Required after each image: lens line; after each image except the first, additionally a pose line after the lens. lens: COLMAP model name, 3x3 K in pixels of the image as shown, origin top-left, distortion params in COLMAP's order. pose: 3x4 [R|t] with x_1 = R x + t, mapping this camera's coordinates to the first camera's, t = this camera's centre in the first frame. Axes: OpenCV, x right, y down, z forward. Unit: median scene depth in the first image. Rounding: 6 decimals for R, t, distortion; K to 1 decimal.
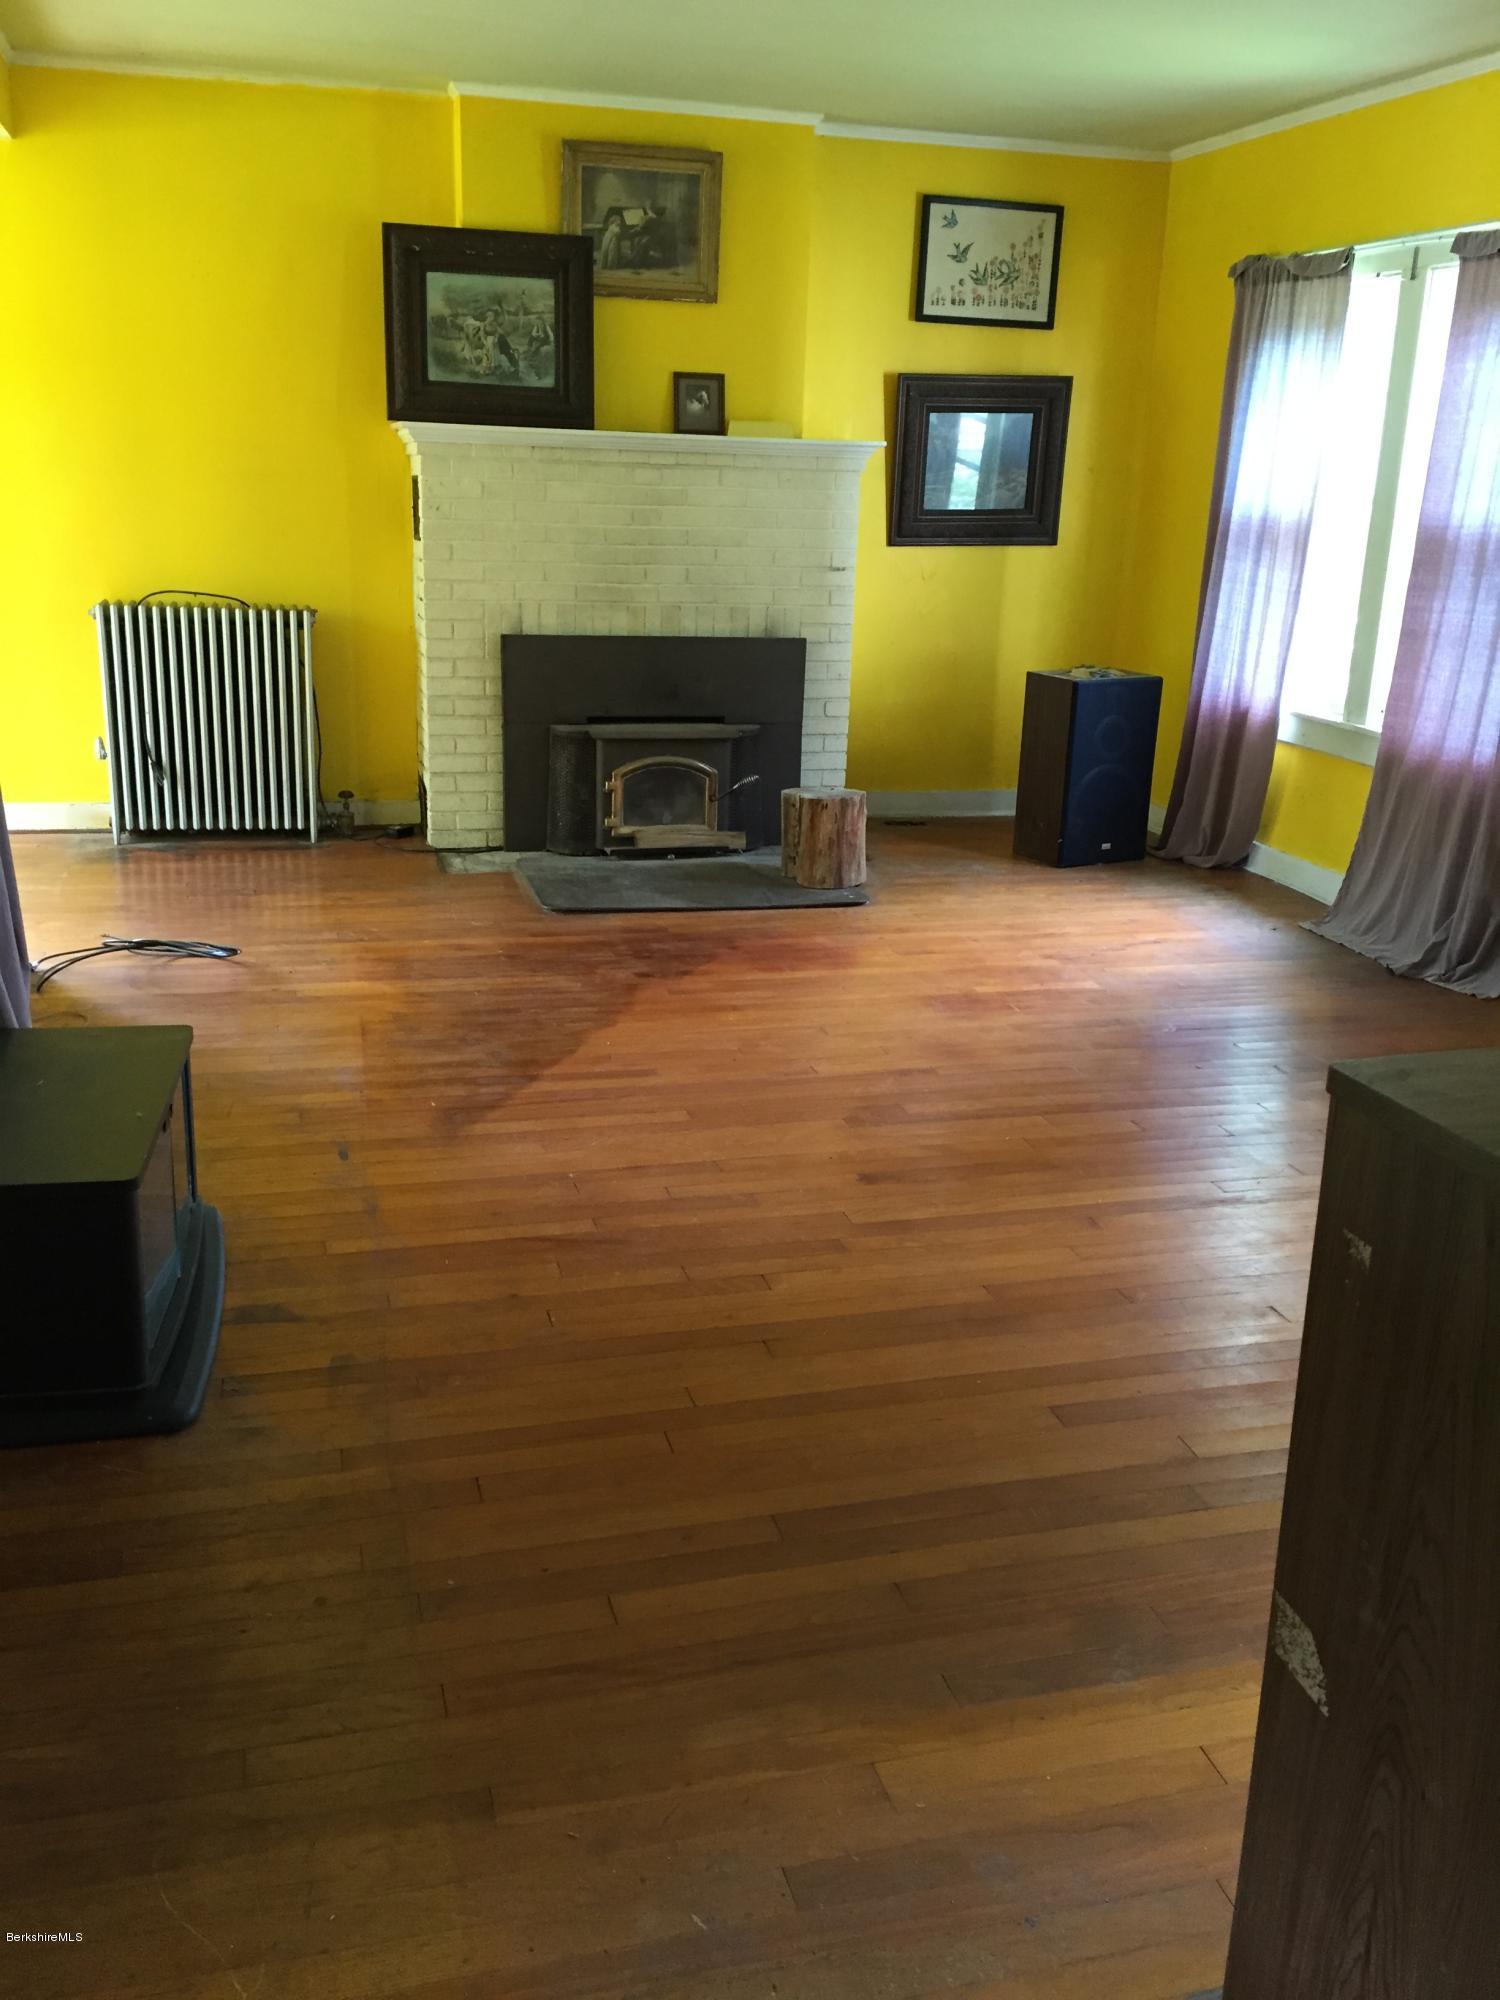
lens RADIAL K [[1826.9, 0, 750.0], [0, 1826.9, 1000.0], [0, 0, 1]] dist [0.095791, -0.021794]
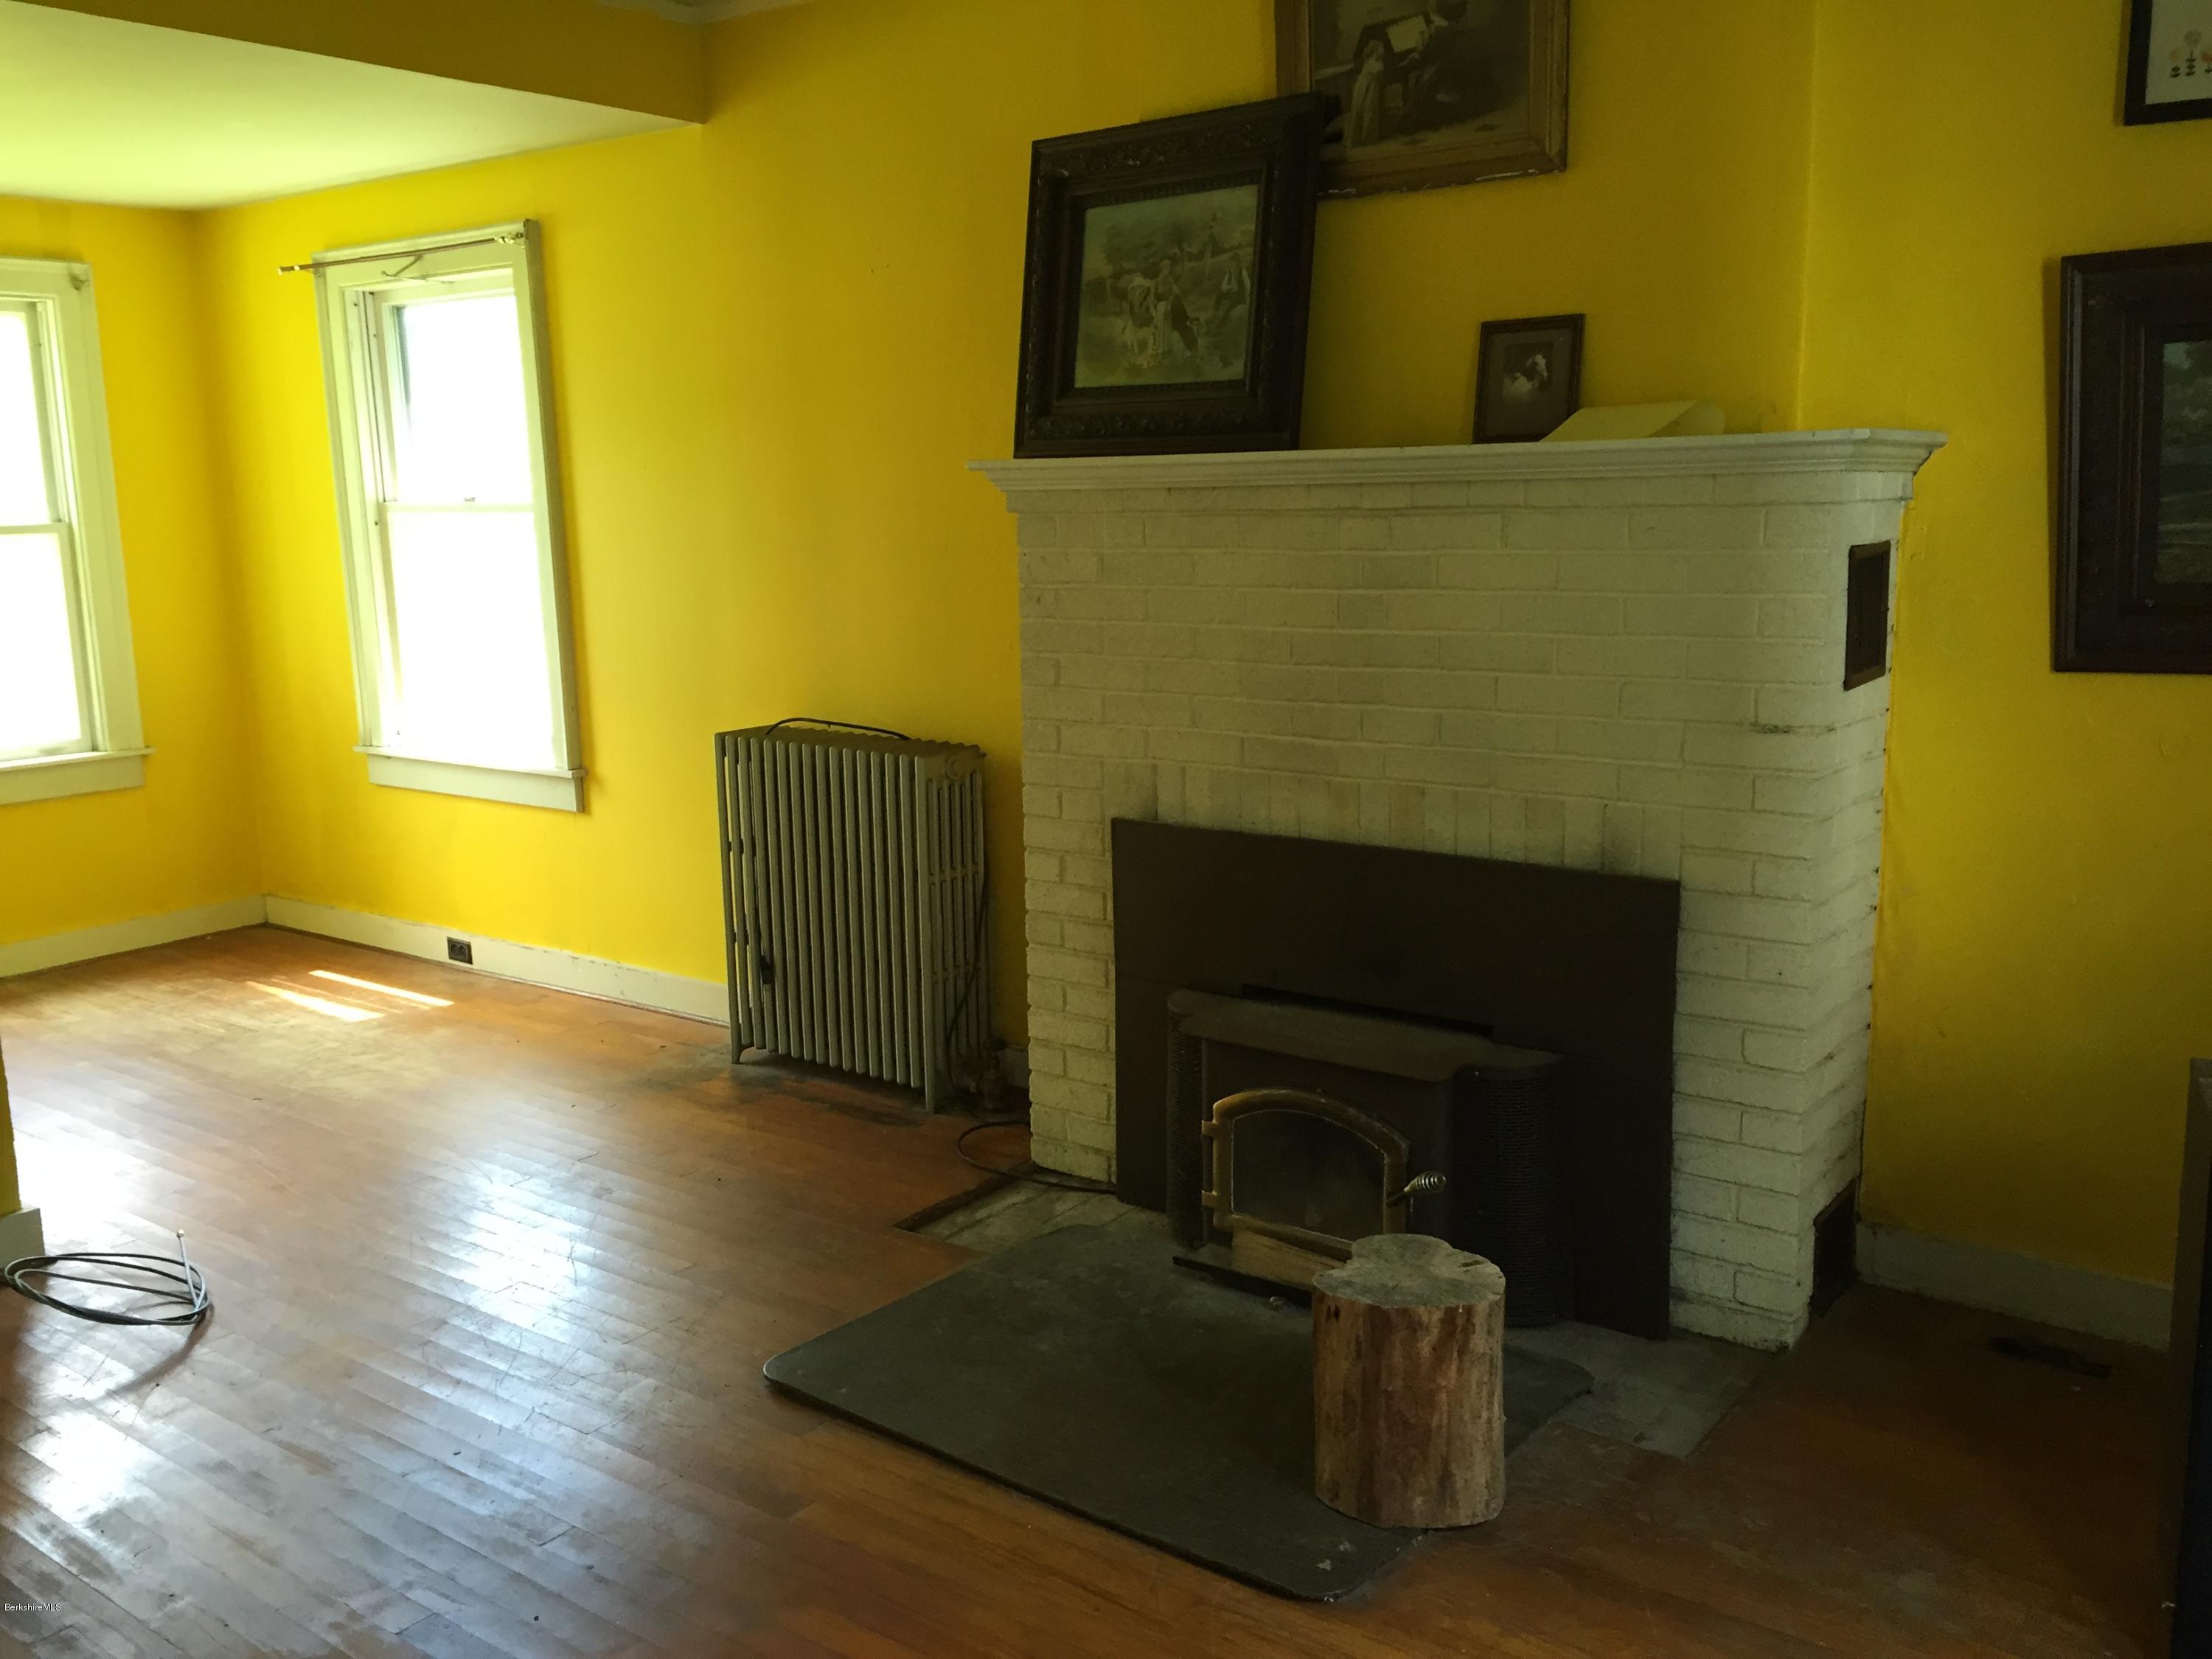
lens RADIAL K [[2020.6, 0, 1106.0], [0, 2020.6, 829.5], [0, 0, 1]] dist [0.095791, -0.021794]
pose [[0.575196, 0.094142, -0.812580, 0.364607], [-0.193187, 0.980890, -0.023108, -0.183964], [0.794876, 0.170271, 0.582391, 0.654417]]
